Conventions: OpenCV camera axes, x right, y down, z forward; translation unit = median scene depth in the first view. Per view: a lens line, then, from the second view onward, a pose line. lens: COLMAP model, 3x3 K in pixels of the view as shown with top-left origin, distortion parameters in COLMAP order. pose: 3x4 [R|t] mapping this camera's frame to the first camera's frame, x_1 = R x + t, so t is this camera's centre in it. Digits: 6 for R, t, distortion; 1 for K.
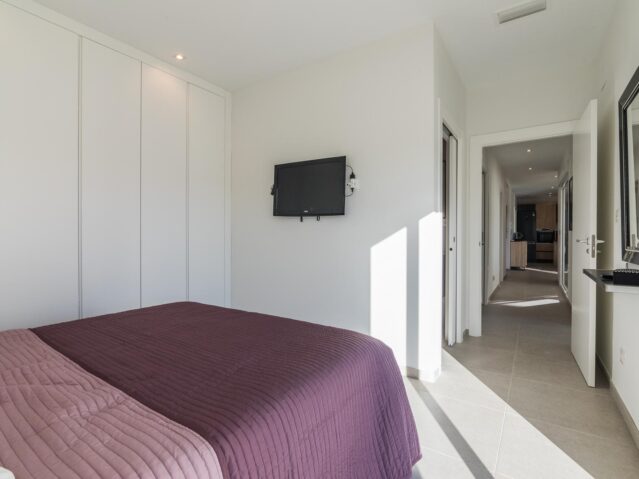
lens RADIAL K [[325.6, 0, 320.5], [0, 325.6, 237.4], [0, 0, 1]] dist [-0.006521, -0.000556]
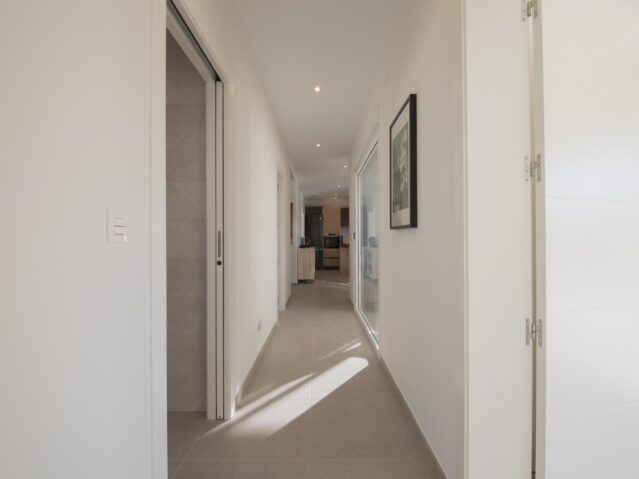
lens RADIAL K [[325.6, 0, 319.6], [0, 325.6, 240.1], [0, 0, 1]] dist [-0.006521, -0.000556]
pose [[0.834740, -0.003372, 0.550634, 0.161696], [0.008818, 0.999935, -0.007244, -0.001288], [-0.550574, 0.010902, 0.834715, 0.257065]]
